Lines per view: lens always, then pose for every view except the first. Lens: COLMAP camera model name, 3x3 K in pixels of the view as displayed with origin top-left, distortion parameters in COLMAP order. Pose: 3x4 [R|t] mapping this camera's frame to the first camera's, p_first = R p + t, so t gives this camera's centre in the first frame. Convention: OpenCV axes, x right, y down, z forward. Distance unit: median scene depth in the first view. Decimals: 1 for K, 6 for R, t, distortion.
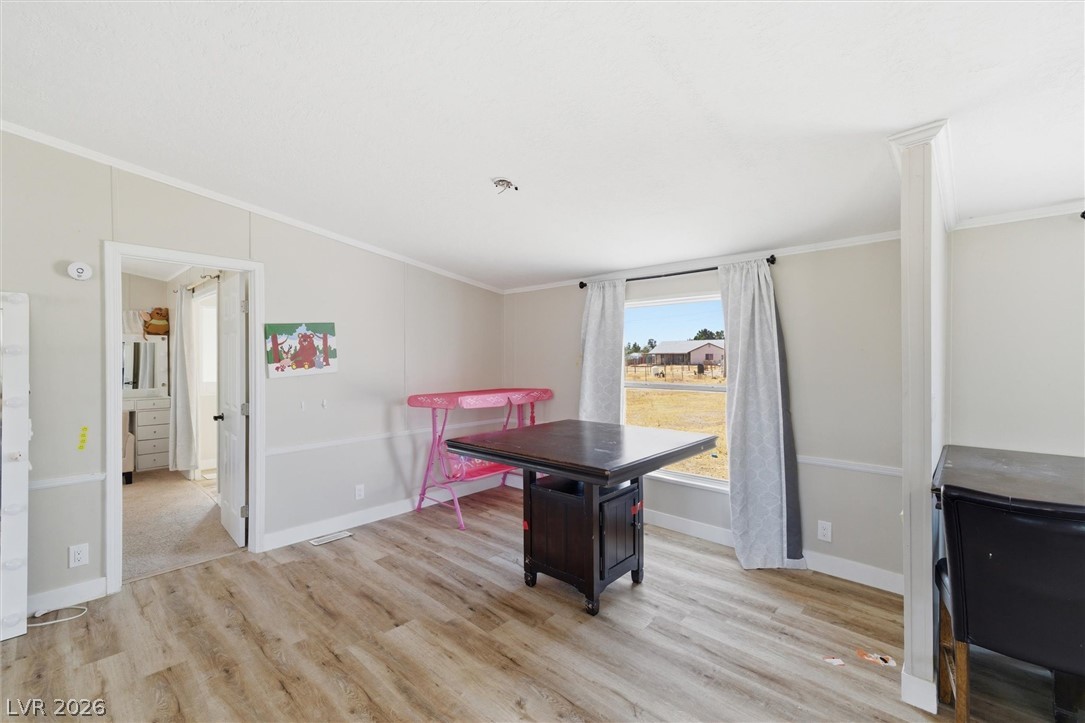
lens RADIAL K [[455.5, 0, 549.2], [0, 455.5, 360.8], [0, 0, 1]] dist [0.004046, -0.001359]
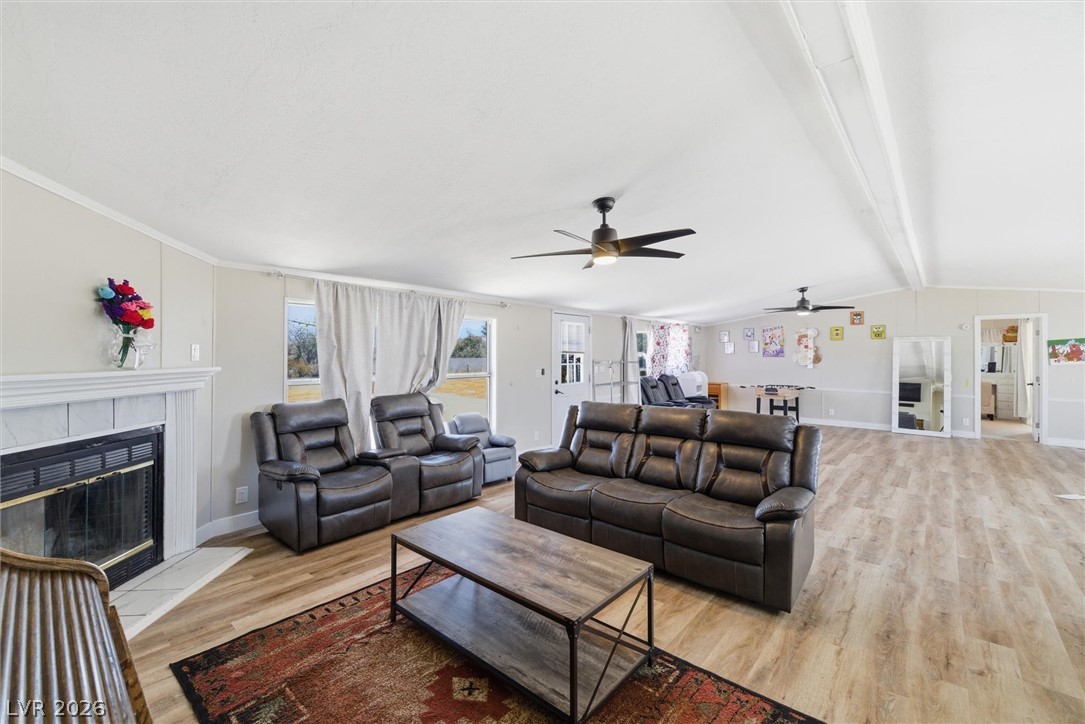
lens RADIAL K [[455.5, 0, 534.1], [0, 455.5, 352.0], [0, 0, 1]] dist [0.004046, -0.001359]
pose [[0.007743, -0.004341, -0.999961, 1.073372], [-0.005305, 0.999976, -0.004382, -0.002563], [0.999956, 0.005338, 0.007719, -1.024928]]
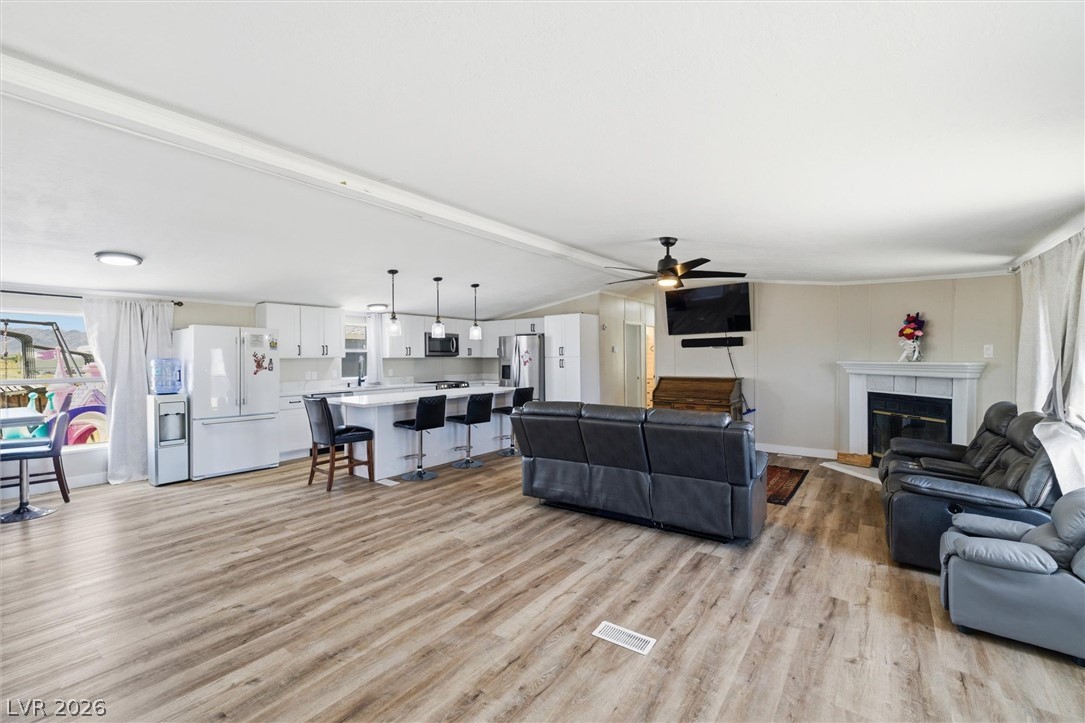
lens RADIAL K [[455.5, 0, 539.7], [0, 455.5, 366.1], [0, 0, 1]] dist [0.004046, -0.001359]
pose [[-0.090423, -0.019377, 0.995715, -0.432472], [0.010088, 0.999742, 0.020371, 0.001841], [-0.995852, 0.011887, -0.090204, -0.594565]]
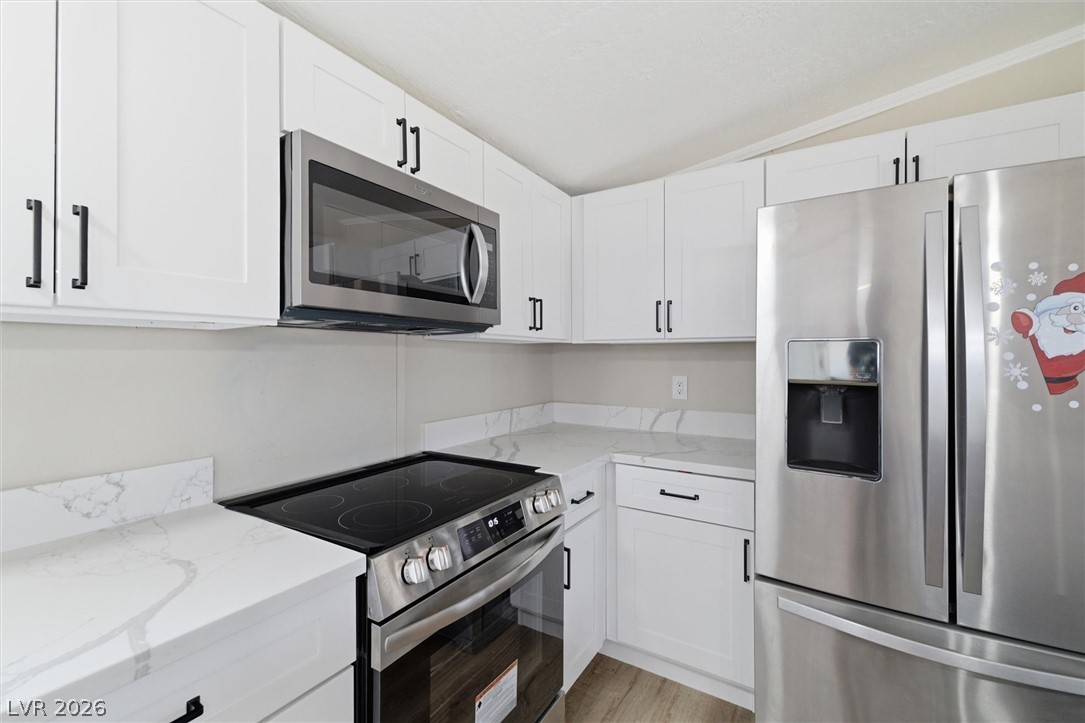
lens RADIAL K [[455.5, 0, 534.5], [0, 455.5, 352.1], [0, 0, 1]] dist [0.004046, -0.001359]
pose [[-0.163256, 0.010757, 0.986525, 1.086006], [0.005326, 0.999936, -0.010021, 0.016397], [-0.986569, 0.003618, -0.163303, -0.404771]]
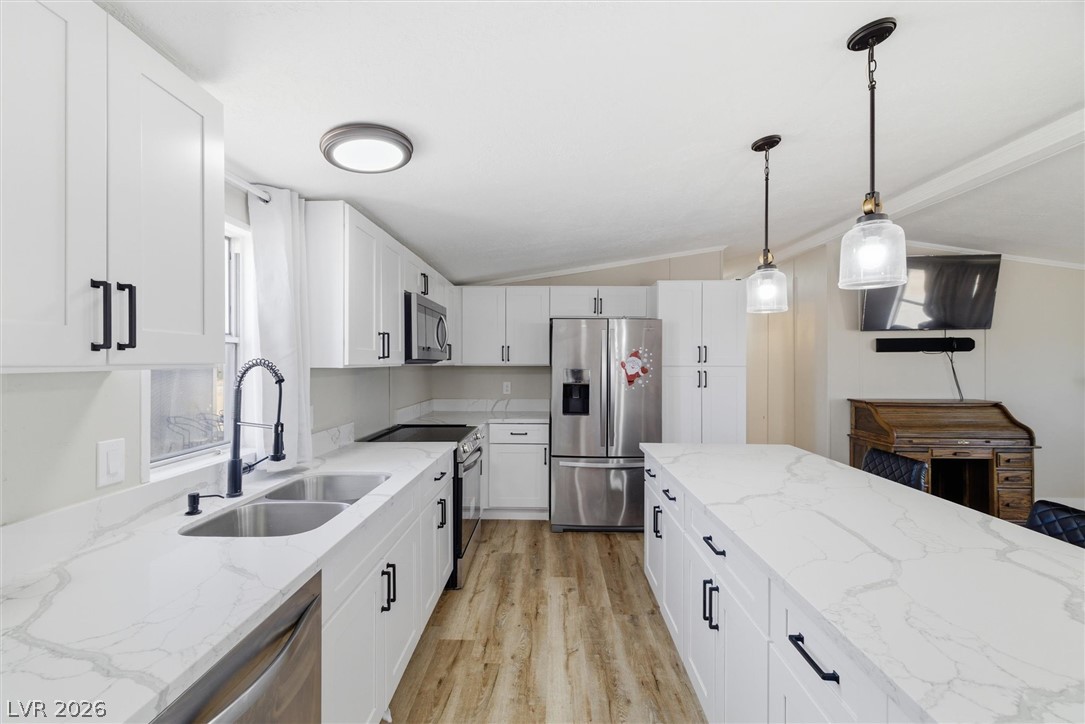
lens RADIAL K [[455.5, 0, 536.4], [0, 455.5, 363.4], [0, 0, 1]] dist [0.004046, -0.001359]
pose [[-0.645335, -0.002155, 0.763897, 0.773140], [0.001505, 0.999990, 0.004093, -0.005184], [-0.763898, 0.003791, -0.645326, -0.068199]]
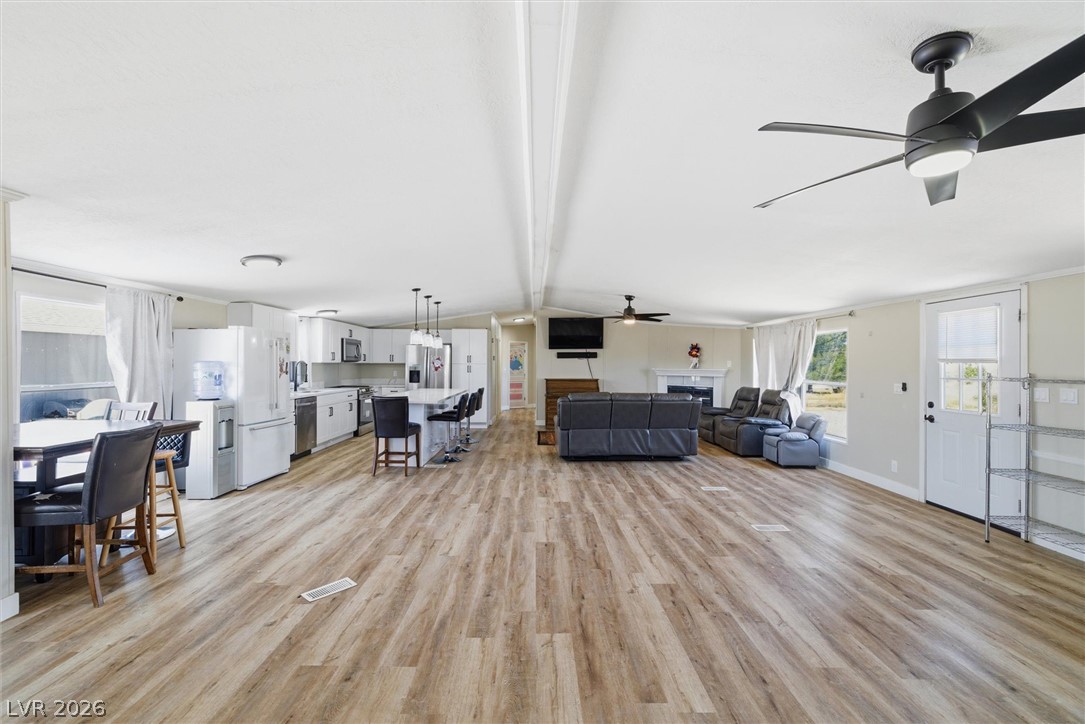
lens RADIAL K [[455.5, 0, 532.9], [0, 455.5, 368.0], [0, 0, 1]] dist [0.004046, -0.001359]
pose [[-0.667586, -0.010643, 0.744456, -0.485343], [-0.003968, 0.999934, 0.010737, -0.000852], [-0.744522, 0.004214, -0.667585, 0.311954]]
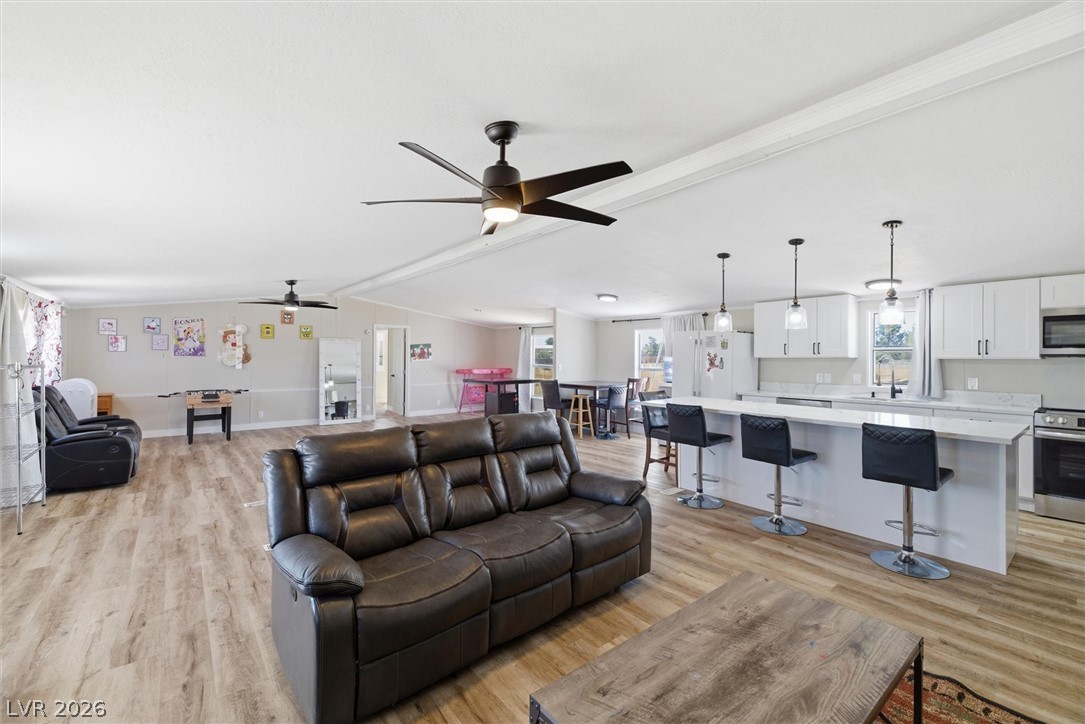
lens RADIAL K [[455.5, 0, 535.0], [0, 455.5, 358.0], [0, 0, 1]] dist [0.004046, -0.001359]
pose [[0.985685, 0.006160, -0.168487, 0.518800], [-0.006327, 0.999980, -0.000455, 0.004732], [0.168481, 0.001514, 0.985704, -1.350248]]
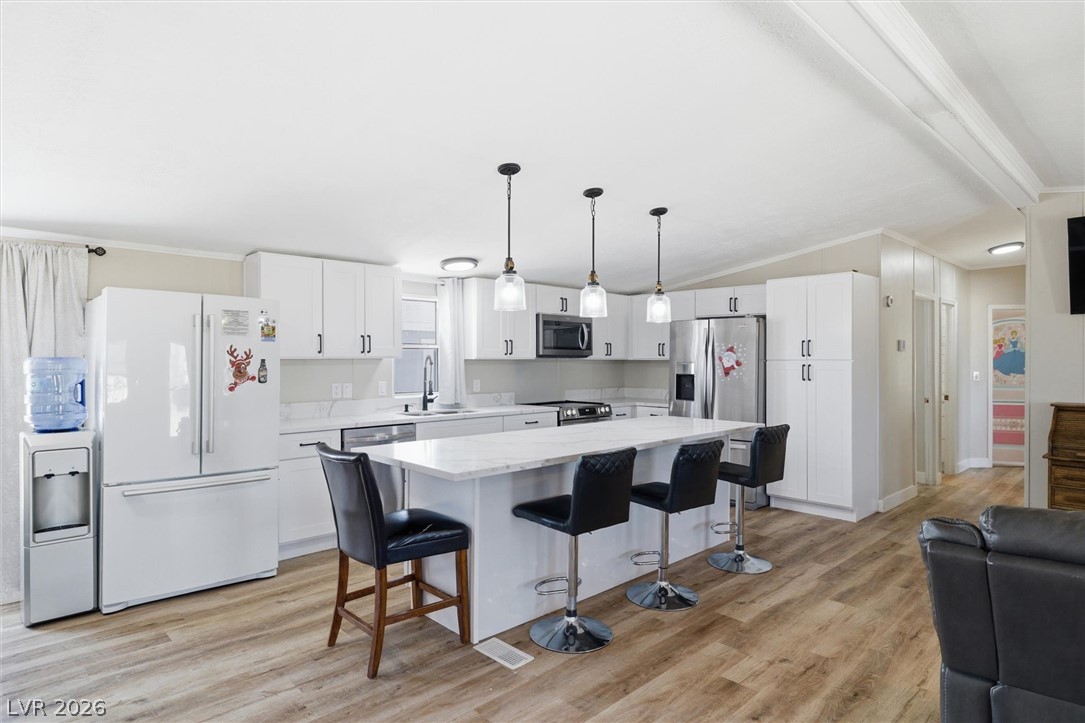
lens RADIAL K [[607.0, 0, 542.4], [0, 607.0, 367.9], [0, 0, 1]] dist [0.000145, 0.002090]
pose [[0.066451, -0.012574, 0.997710, 0.059626], [0.003513, 0.999917, 0.012368, 0.002838], [-0.997783, 0.002683, 0.066490, -0.414486]]
